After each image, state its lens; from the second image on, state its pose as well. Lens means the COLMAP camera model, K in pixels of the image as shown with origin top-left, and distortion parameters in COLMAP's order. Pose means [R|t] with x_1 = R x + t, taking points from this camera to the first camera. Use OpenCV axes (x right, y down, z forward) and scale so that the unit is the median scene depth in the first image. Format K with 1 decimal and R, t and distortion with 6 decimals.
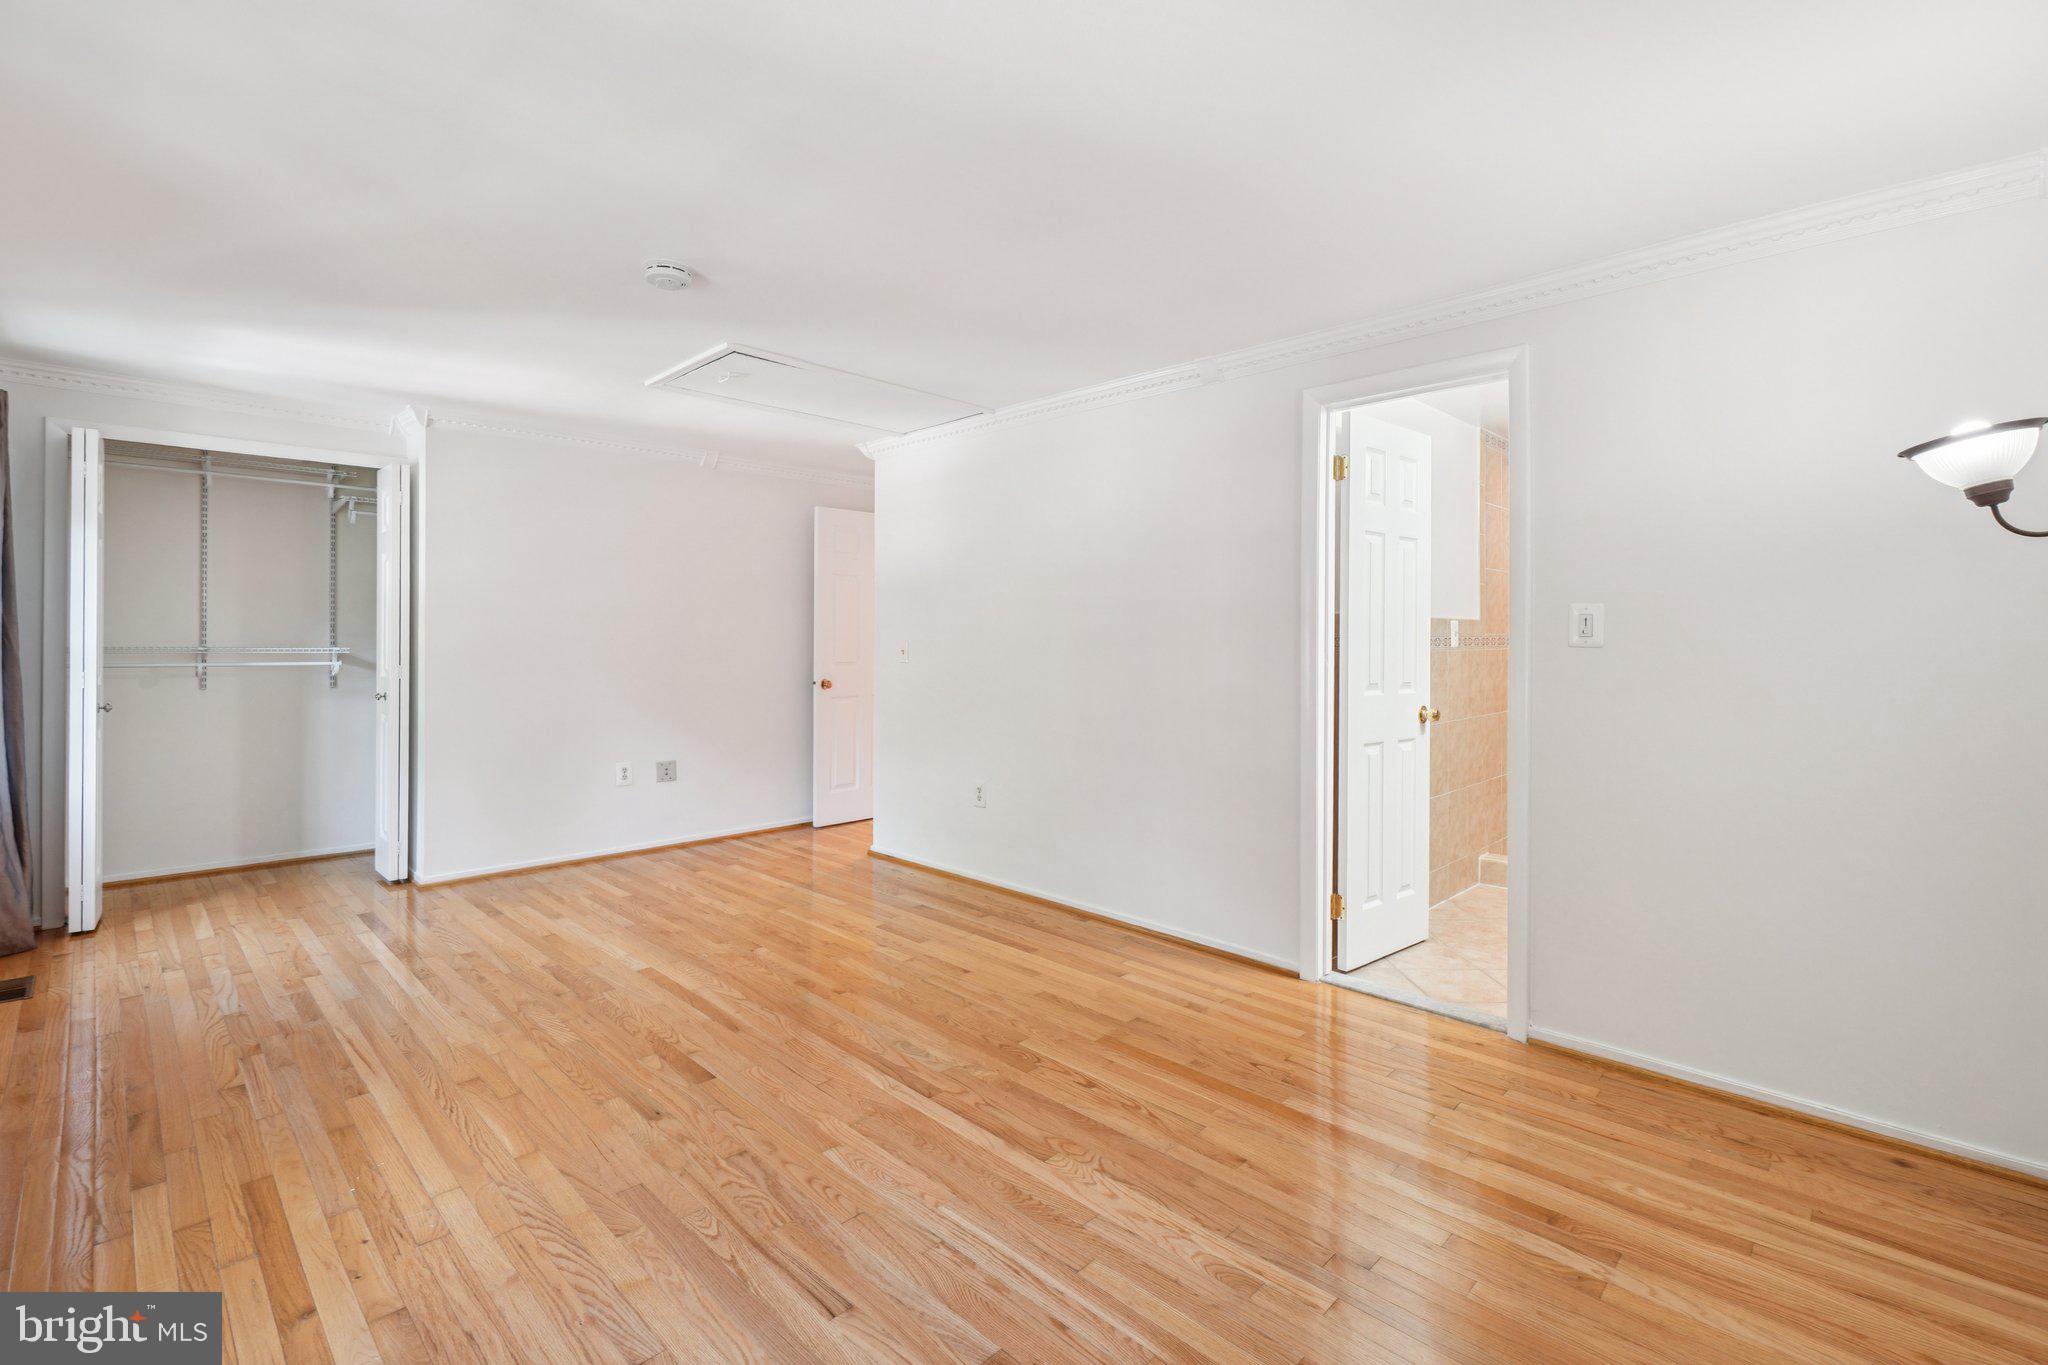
lens RADIAL K [[915.5, 0, 1011.7], [0, 915.5, 663.4], [0, 0, 1]] dist [-0.054583, 0.022068]
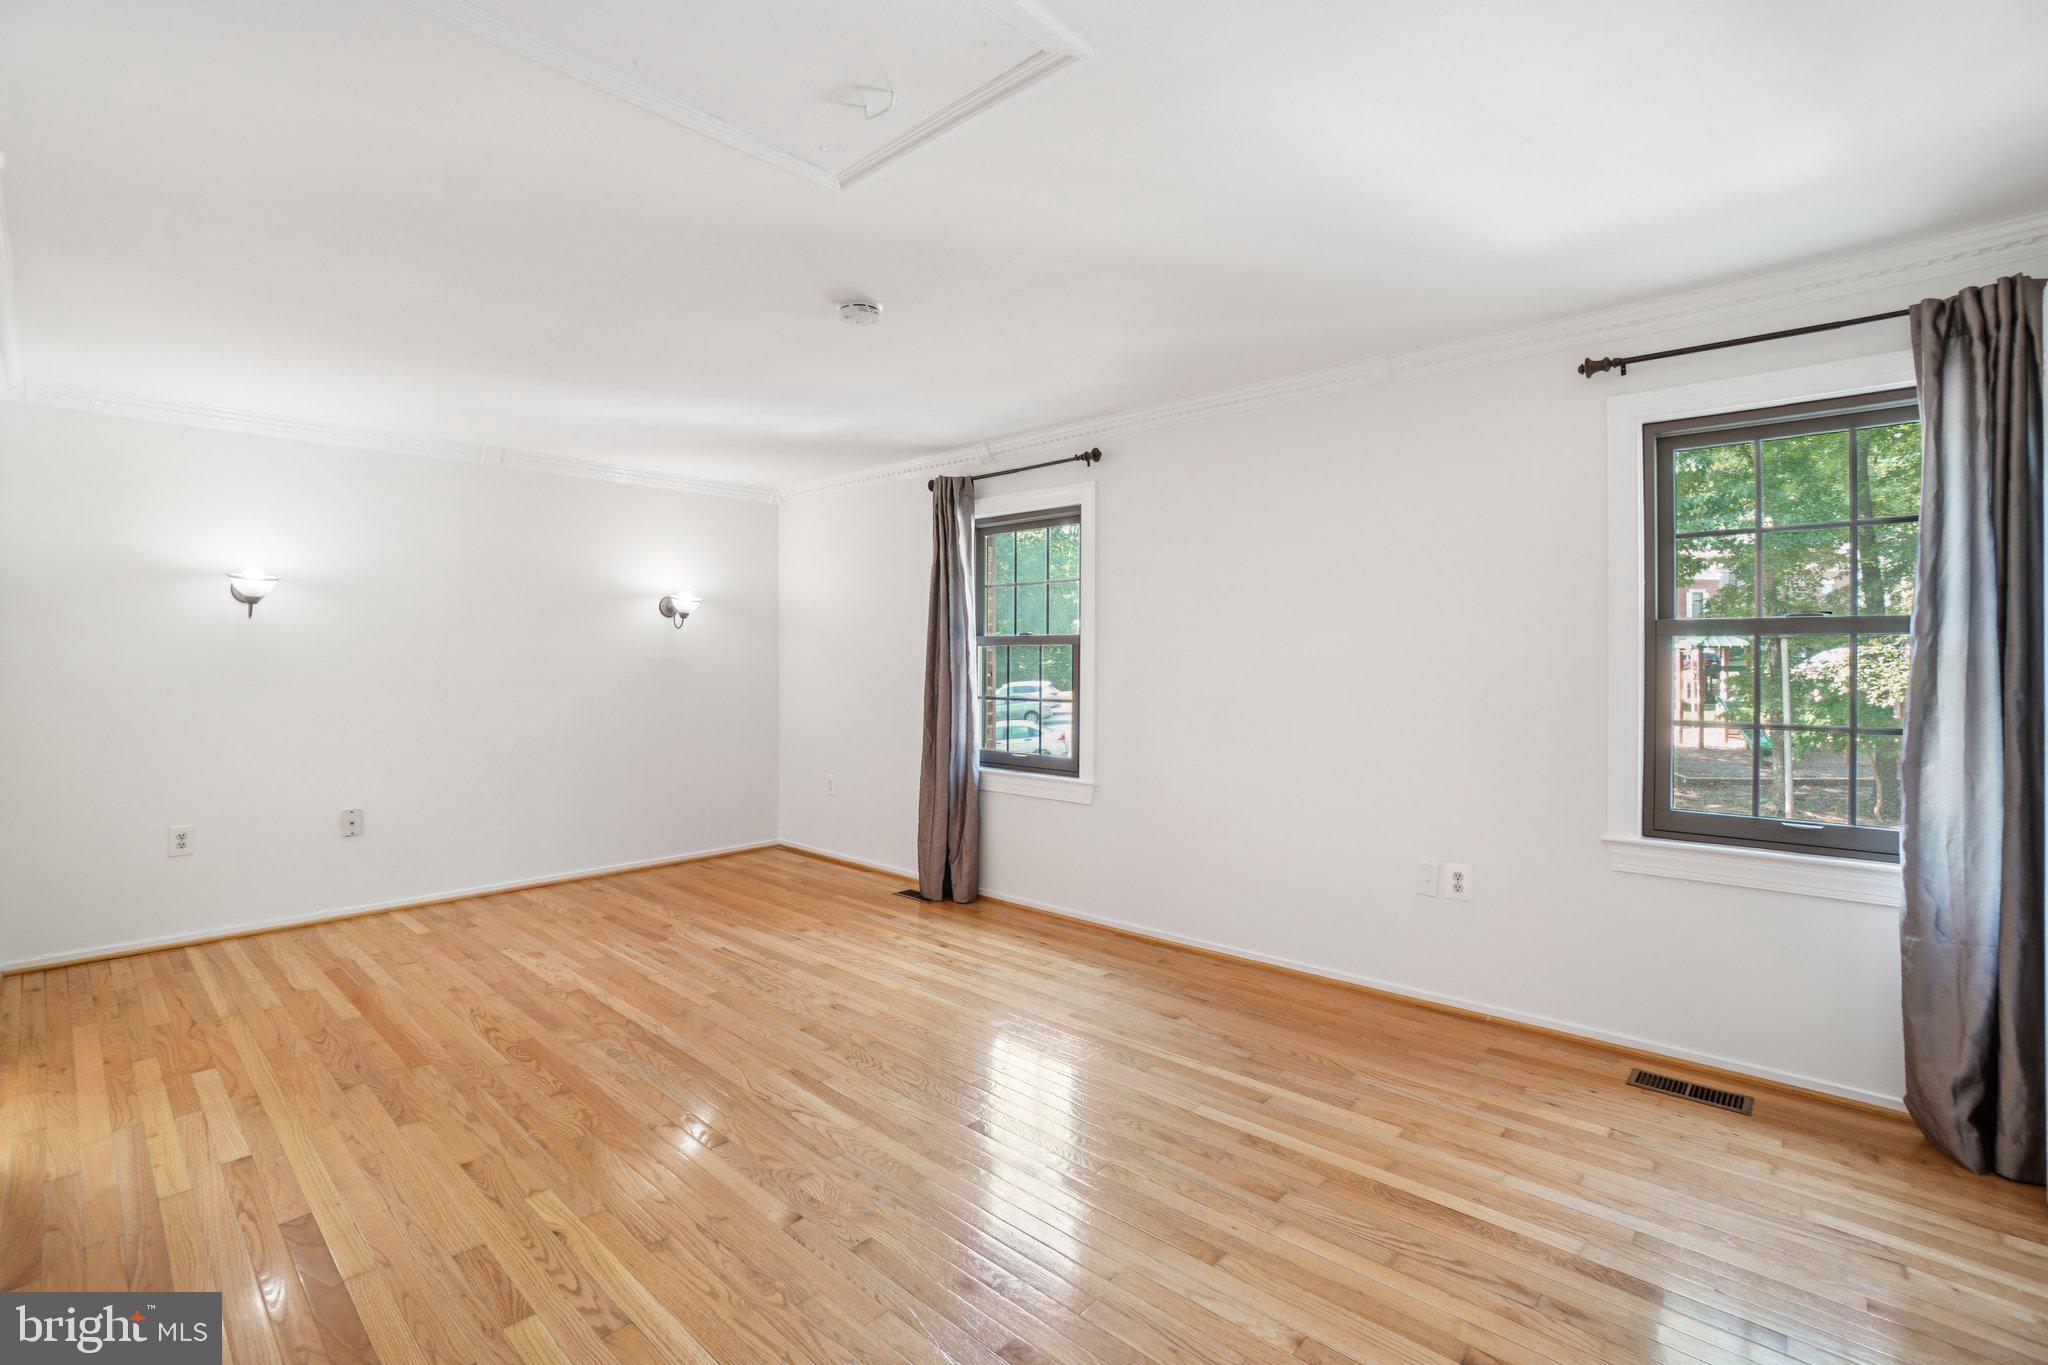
lens RADIAL K [[915.5, 0, 1011.7], [0, 915.5, 663.4], [0, 0, 1]] dist [-0.054583, 0.022068]
pose [[-0.999037, -0.009084, -0.042918, -0.542491], [-0.010345, 0.999519, 0.029246, -0.066521], [0.042631, 0.029662, -0.998650, 2.158210]]
